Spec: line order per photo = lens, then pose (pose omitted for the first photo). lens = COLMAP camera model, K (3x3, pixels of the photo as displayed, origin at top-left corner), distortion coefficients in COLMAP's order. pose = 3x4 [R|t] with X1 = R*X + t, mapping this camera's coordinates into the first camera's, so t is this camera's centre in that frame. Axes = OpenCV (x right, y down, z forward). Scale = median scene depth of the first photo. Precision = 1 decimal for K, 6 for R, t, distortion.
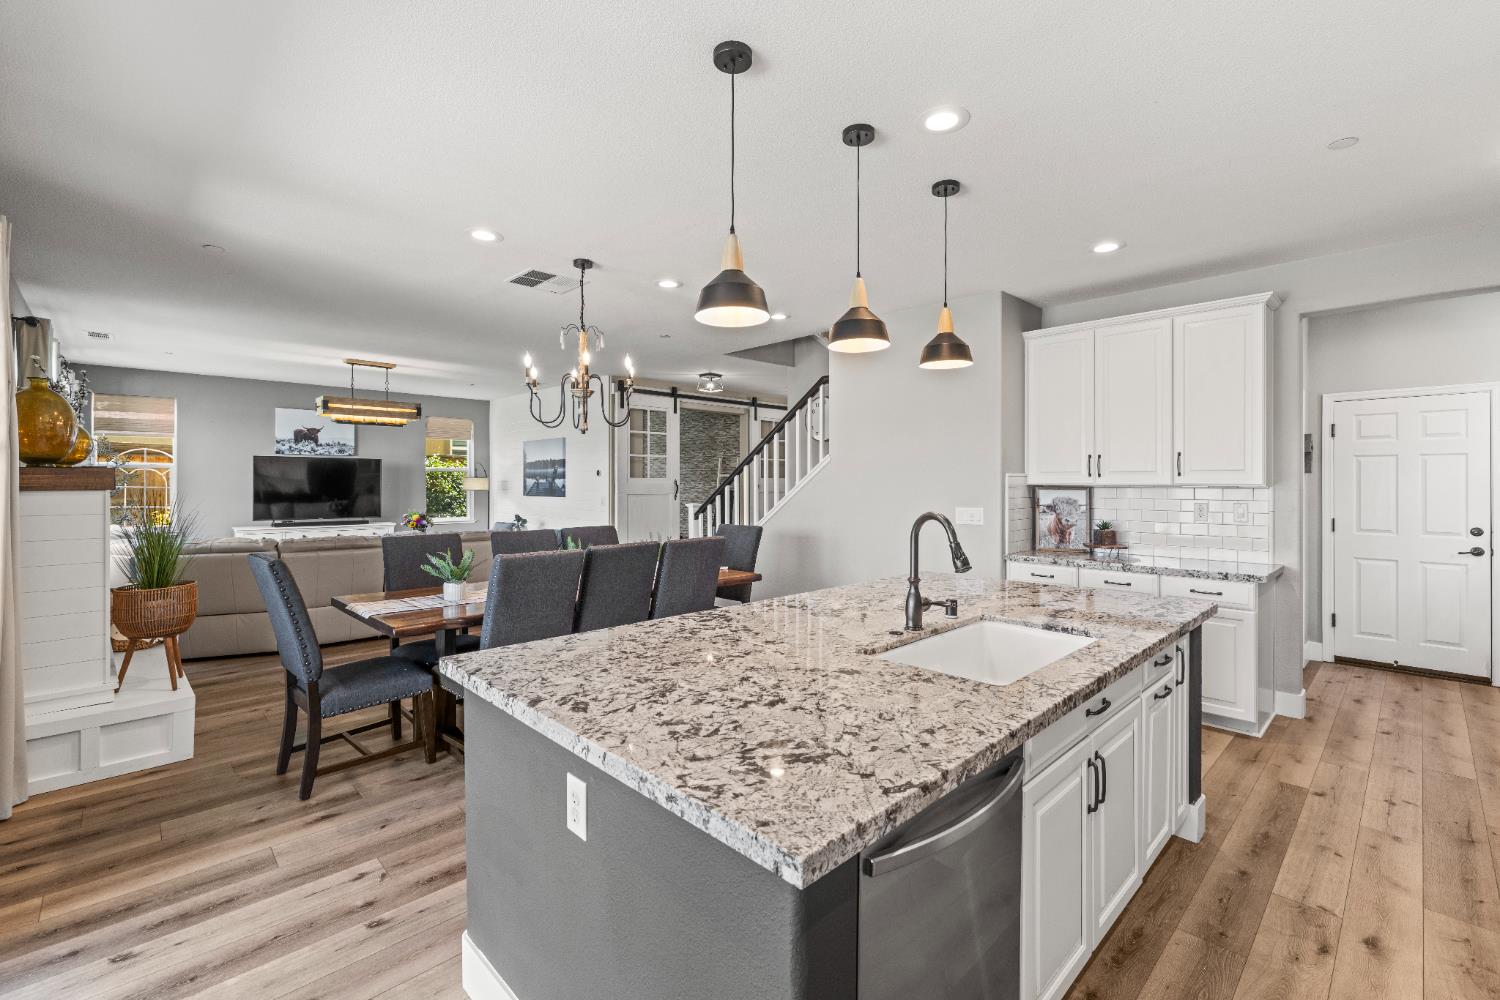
lens RADIAL K [[649.2, 0, 758.2], [0, 649.2, 485.2], [0, 0, 1]] dist [0.001063, -0.000502]
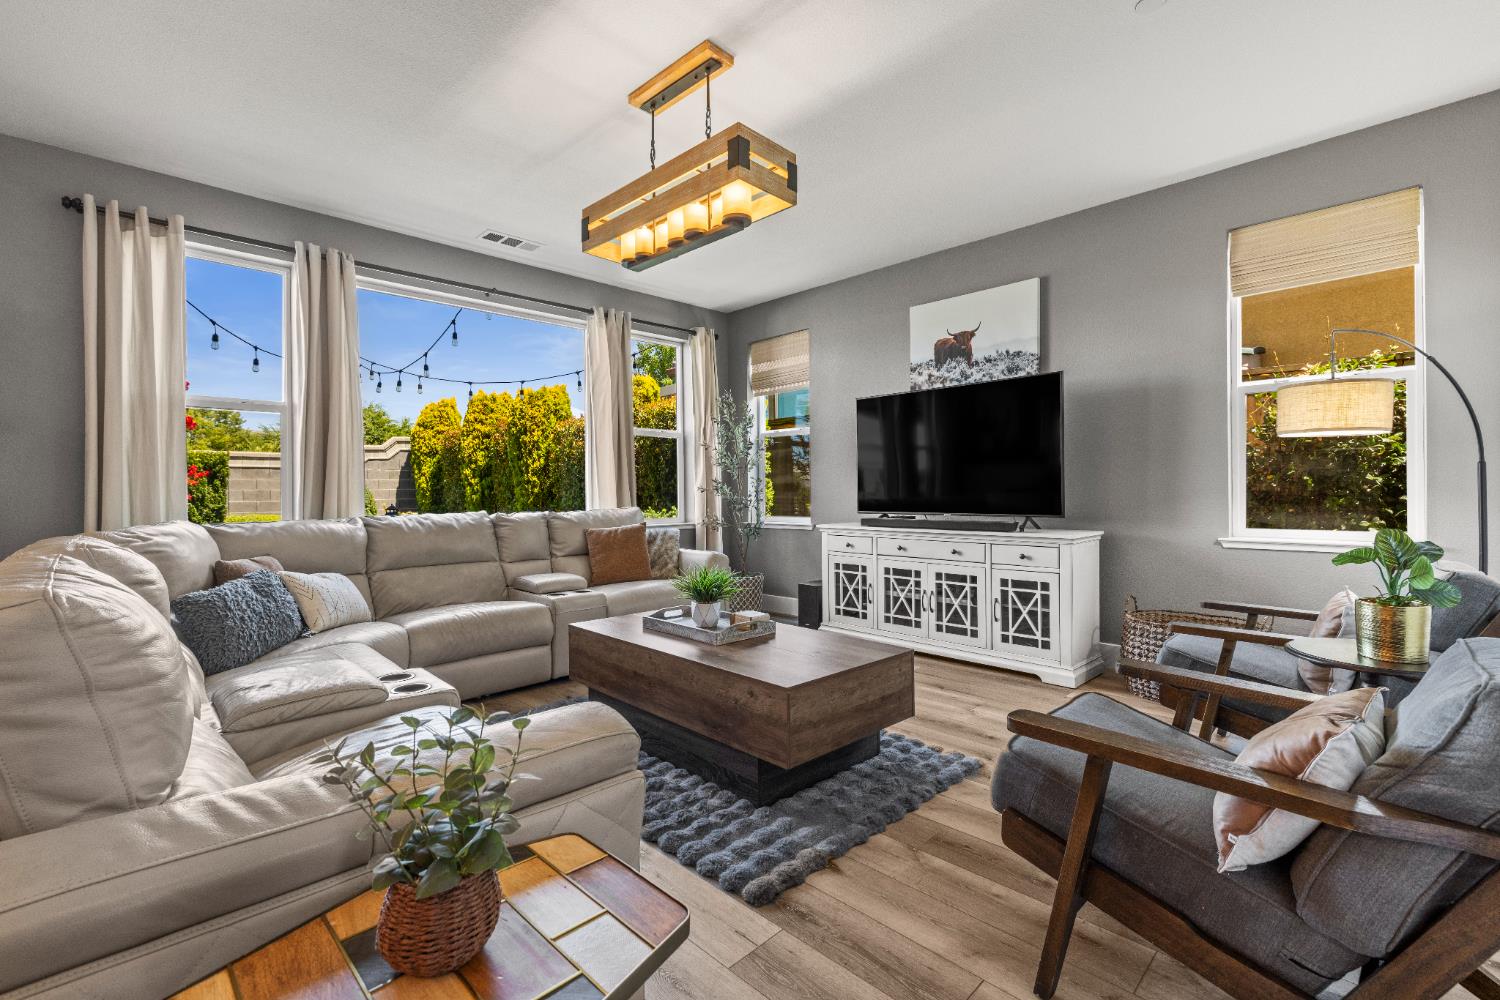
lens RADIAL K [[649.2, 0, 757.6], [0, 649.2, 494.3], [0, 0, 1]] dist [0.001063, -0.000502]
pose [[0.006060, -0.000227, -0.999982, -0.361356], [0.006708, 0.999977, -0.000186, 0.066999], [0.999959, -0.006707, 0.006062, 1.582813]]
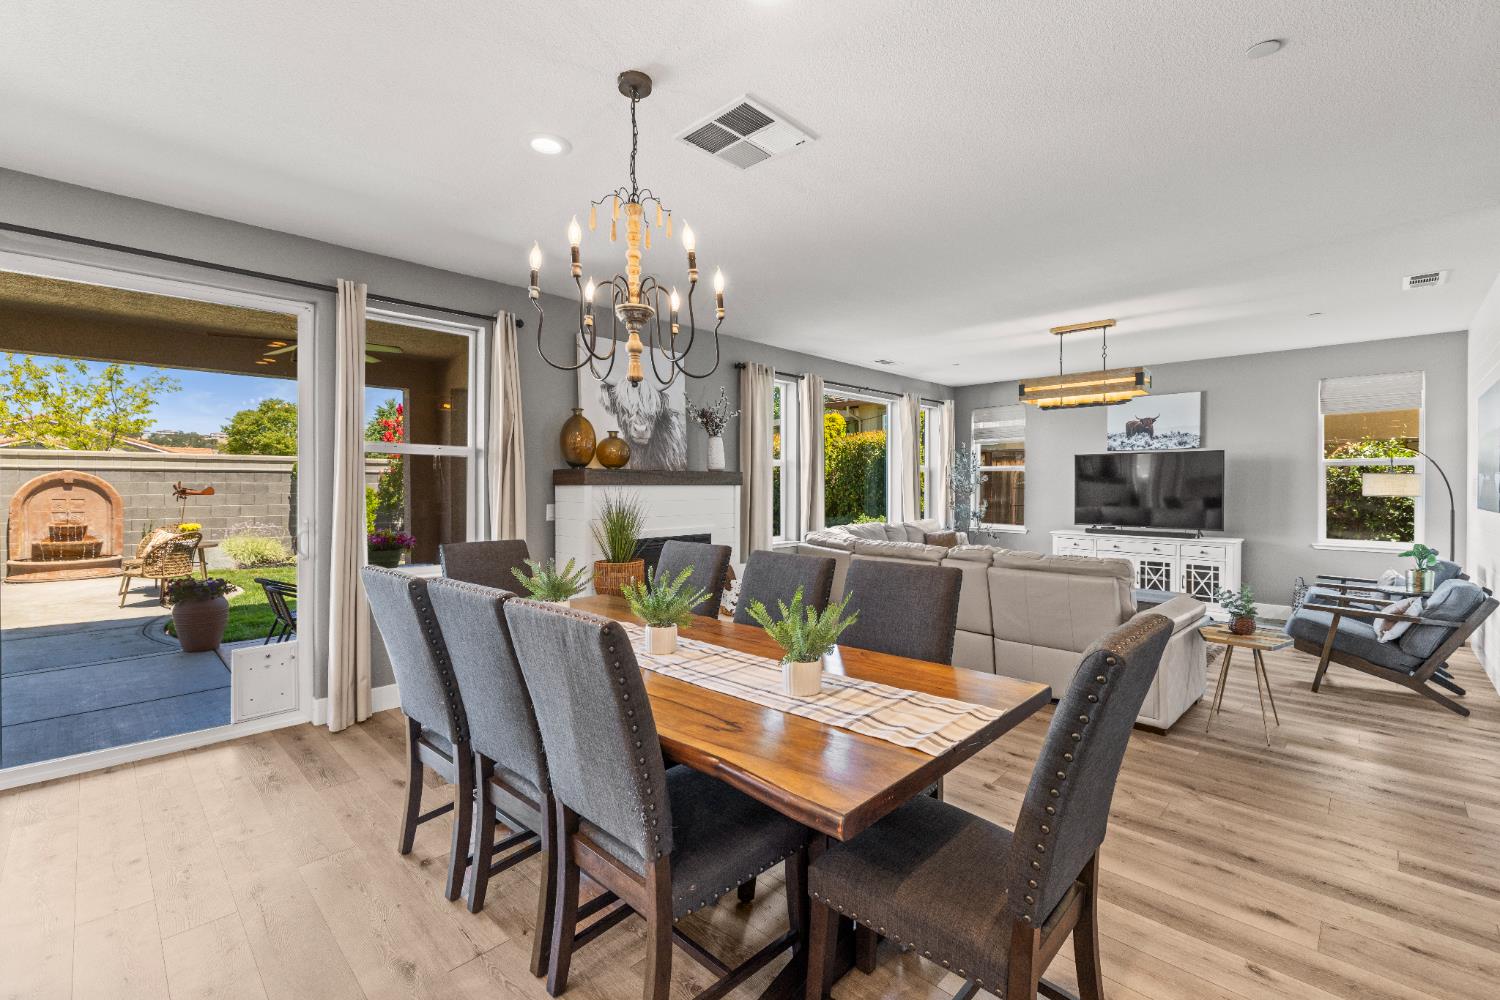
lens RADIAL K [[649.2, 0, 745.1], [0, 649.2, 486.5], [0, 0, 1]] dist [0.001063, -0.000502]
pose [[0.020504, -0.000222, -0.999790, 0.249331], [-0.005201, 0.999986, -0.000329, 0.006287], [0.999776, 0.005207, 0.020503, 0.886965]]
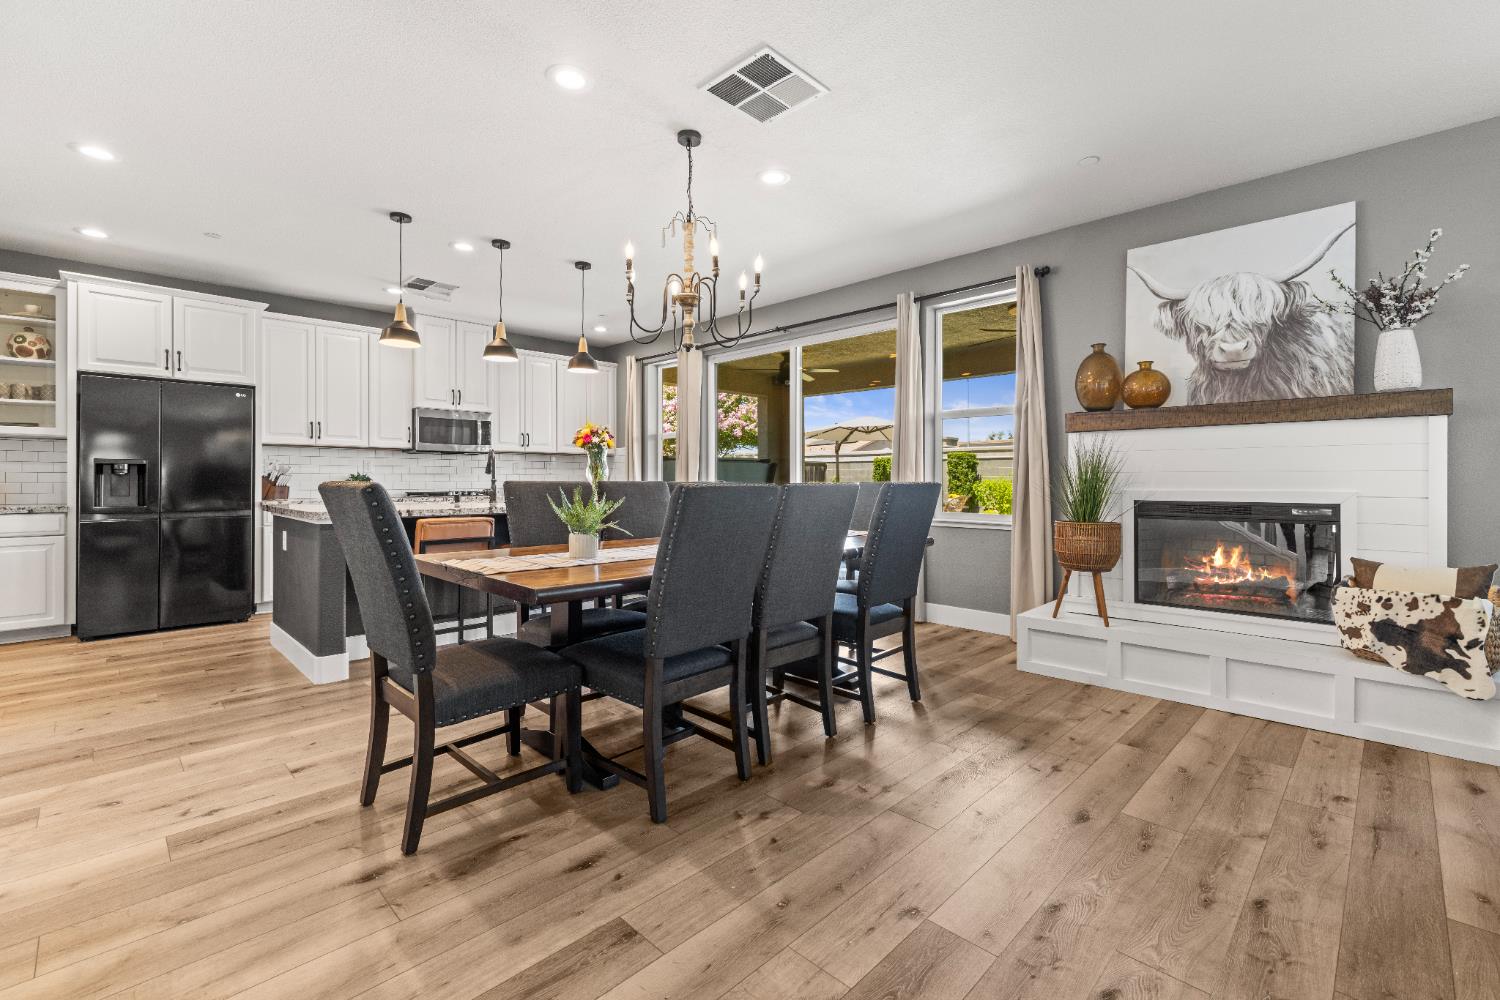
lens RADIAL K [[649.2, 0, 759.1], [0, 649.2, 480.8], [0, 0, 1]] dist [0.001063, -0.000502]
pose [[-0.999770, -0.001414, -0.021419, -0.281997], [-0.001488, 0.999993, 0.003467, 0.063381], [0.021414, 0.003498, -0.999765, 1.480177]]
